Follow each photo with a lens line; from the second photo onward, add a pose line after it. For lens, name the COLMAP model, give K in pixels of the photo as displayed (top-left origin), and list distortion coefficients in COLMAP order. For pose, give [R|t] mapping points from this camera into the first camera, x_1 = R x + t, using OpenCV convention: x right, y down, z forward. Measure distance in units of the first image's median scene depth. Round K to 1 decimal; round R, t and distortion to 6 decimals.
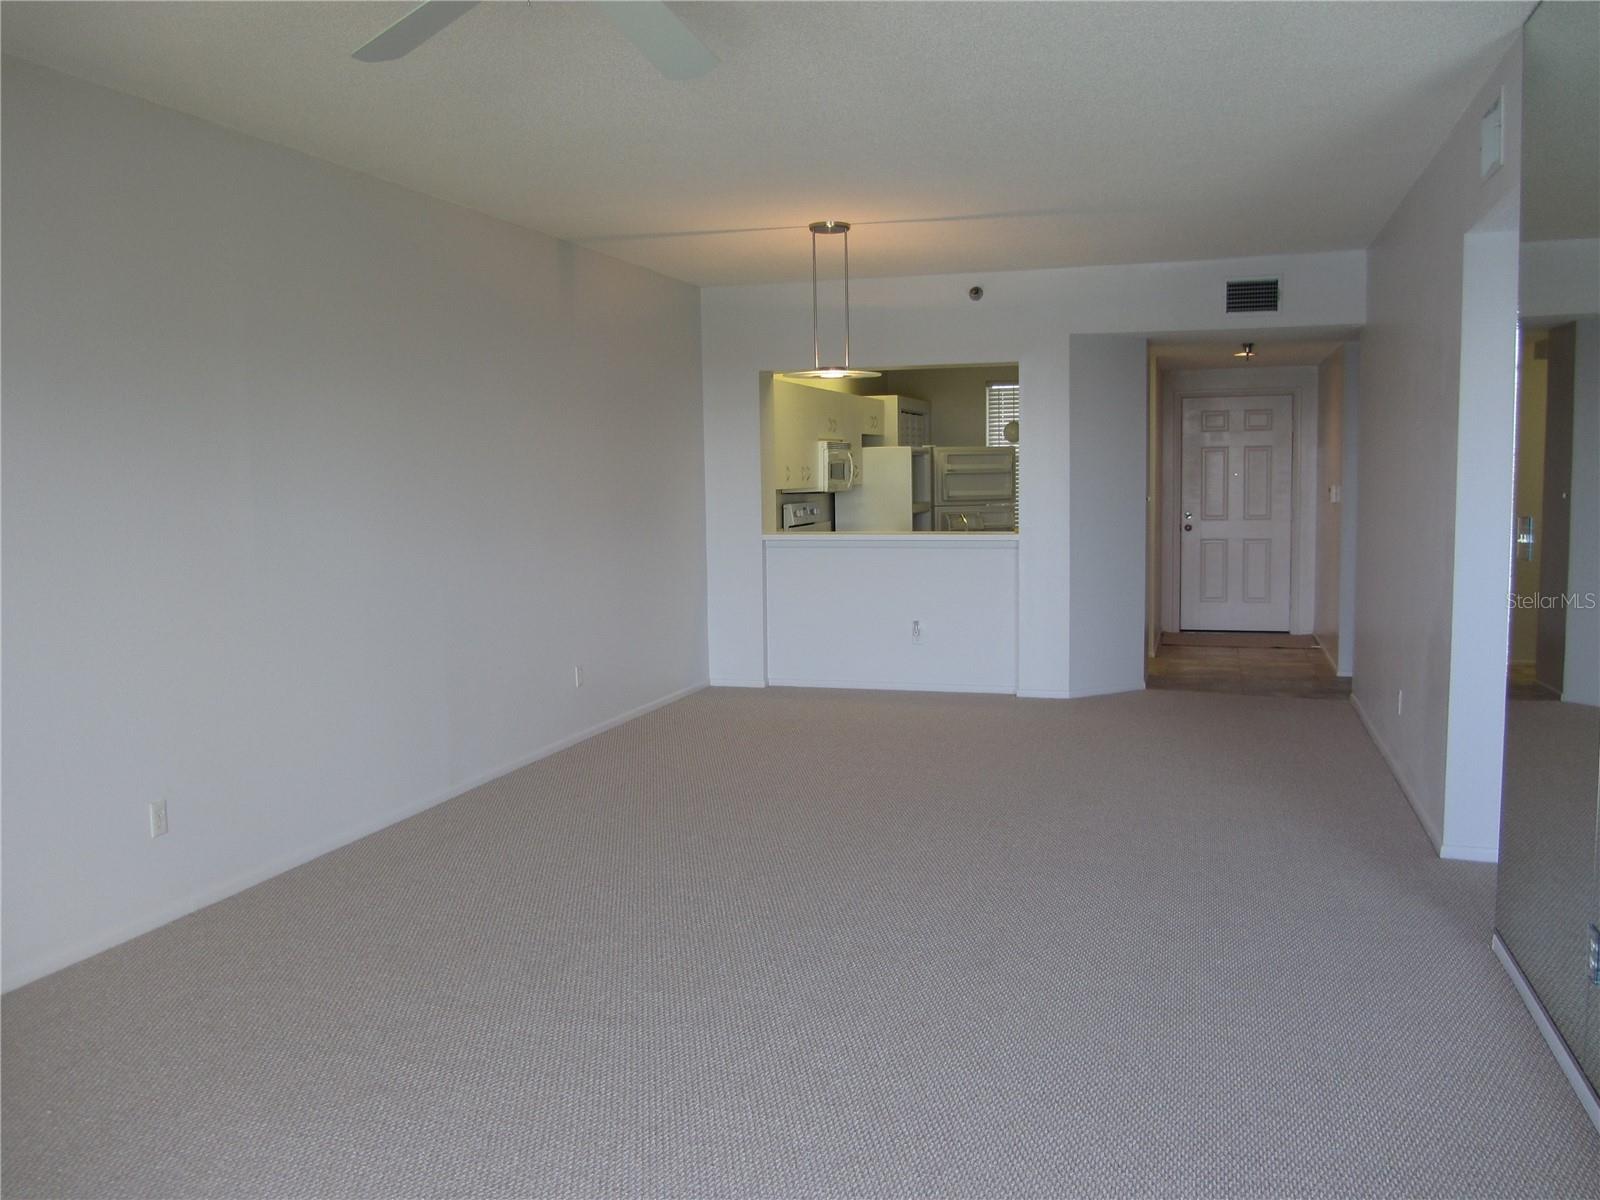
lens RADIAL K [[1315.4, 0, 800.0], [0, 1315.4, 600.0], [0, 0, 1]] dist [-0.046597, 0.008576]
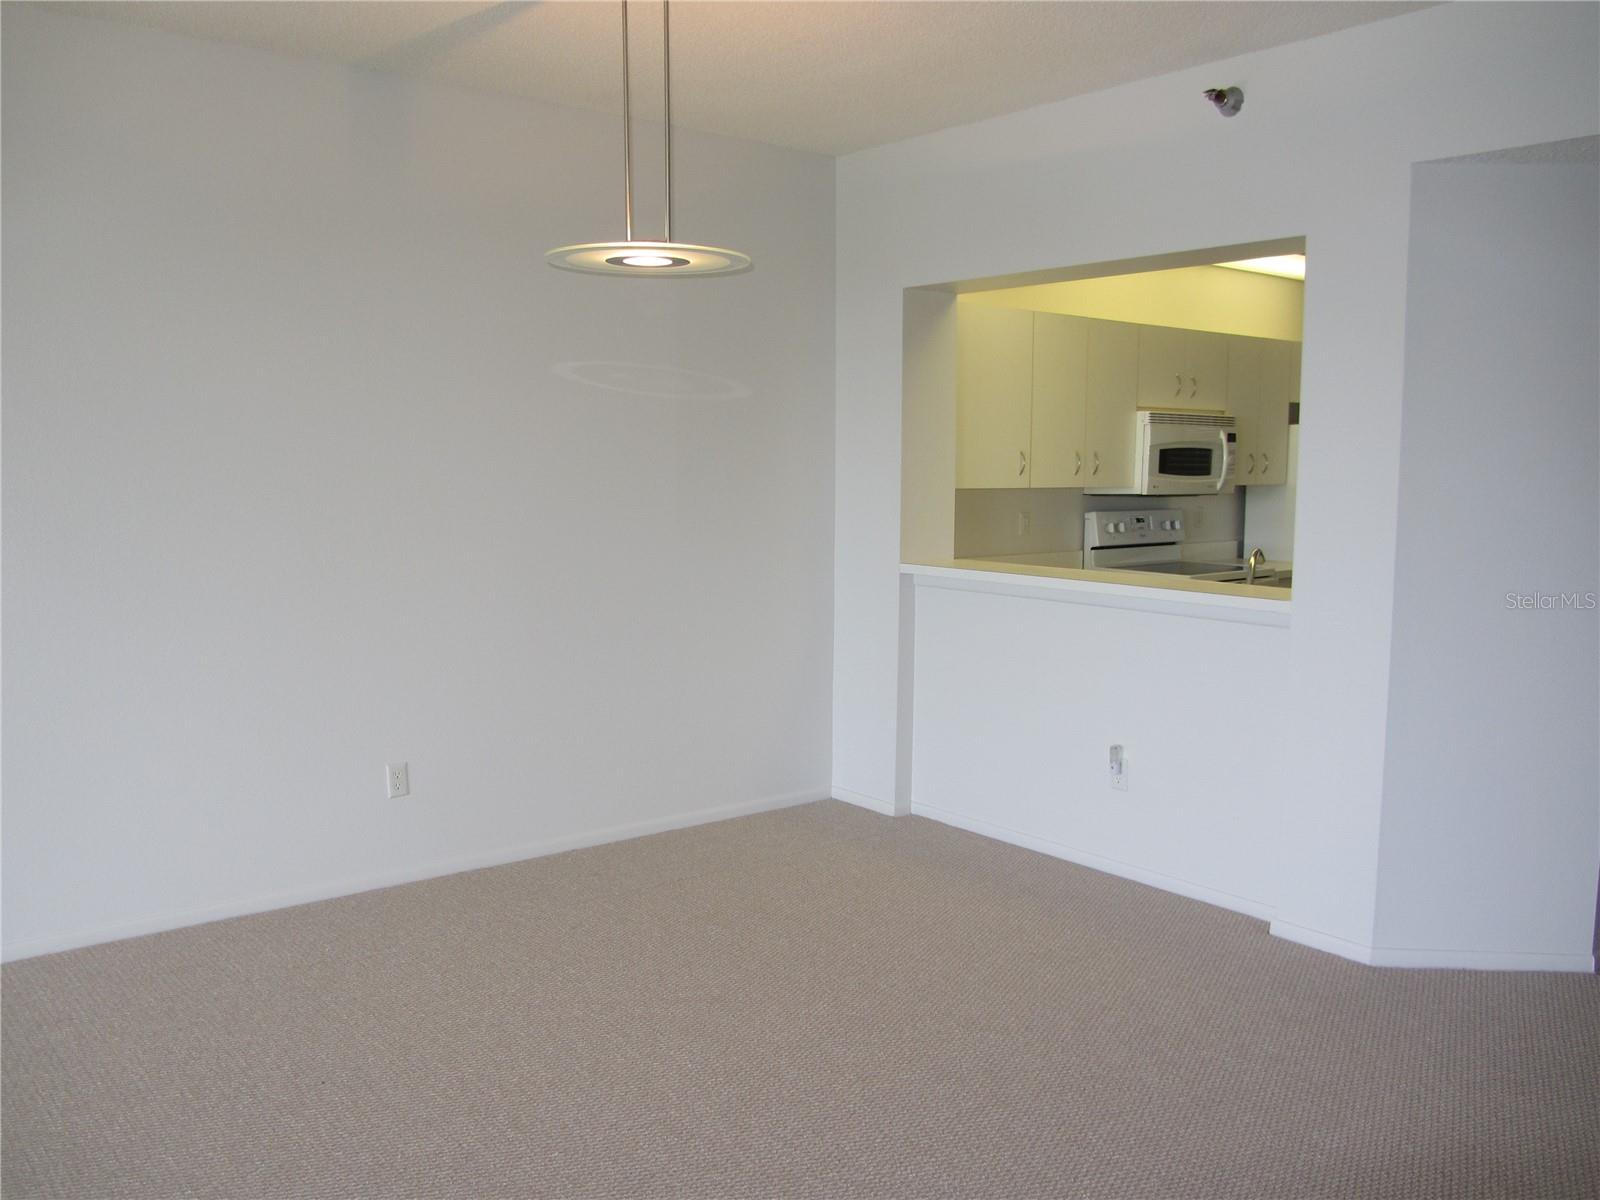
lens RADIAL K [[1315.4, 0, 800.0], [0, 1315.4, 600.0], [0, 0, 1]] dist [-0.046597, 0.008576]
pose [[0.835324, 0.077133, -0.544320, 0.222655], [-0.069874, 0.996975, 0.034048, -0.043553], [0.545299, 0.009593, 0.838187, 0.408336]]
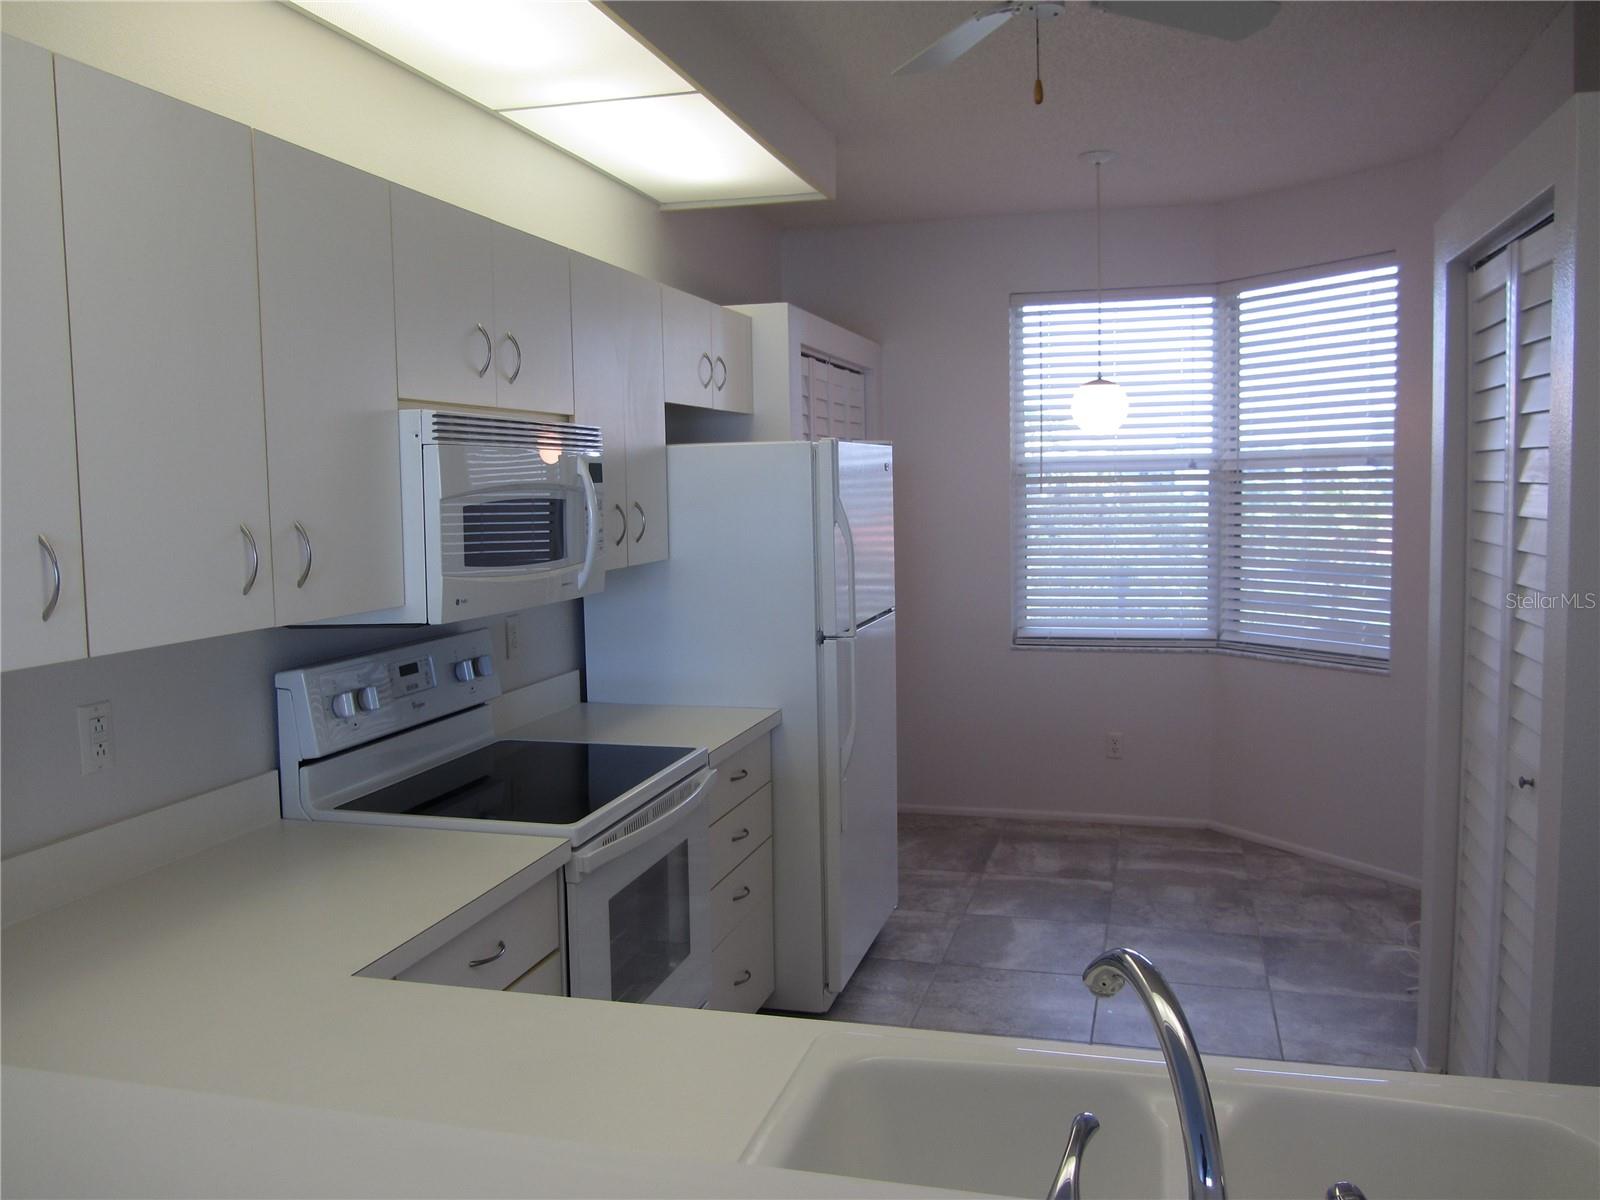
lens RADIAL K [[1315.4, 0, 800.0], [0, 1315.4, 600.0], [0, 0, 1]] dist [-0.046597, 0.008576]
pose [[0.999353, -0.007644, 0.035145, 0.077076], [0.007956, 0.999930, -0.008740, -0.084989], [-0.035075, 0.009014, 0.999344, 0.771065]]
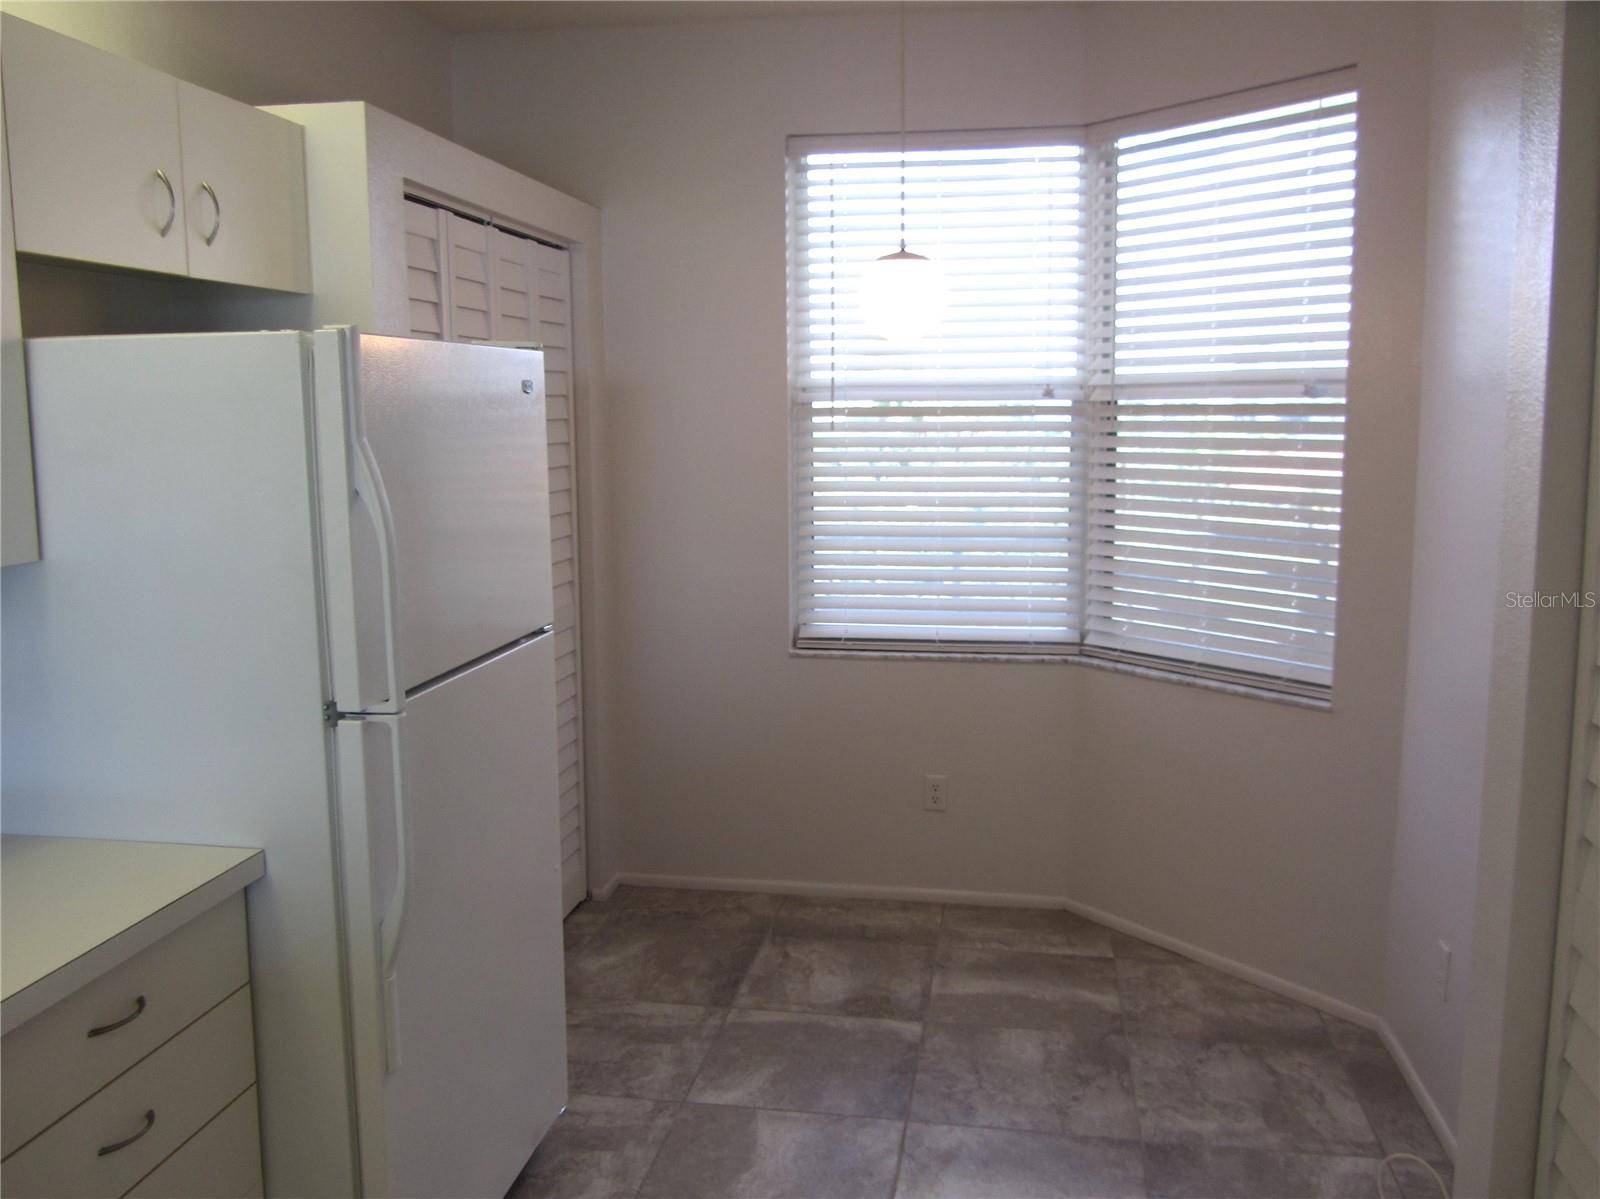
lens RADIAL K [[1338.3, 0, 796.8], [0, 1338.3, 579.7], [0, 0, 1]] dist [-0.057520, 0.000057]
pose [[0.990503, -0.008773, 0.137212, 0.137148], [0.004969, 0.999594, 0.028044, -0.102549], [-0.137402, -0.027096, 0.990145, 0.943601]]
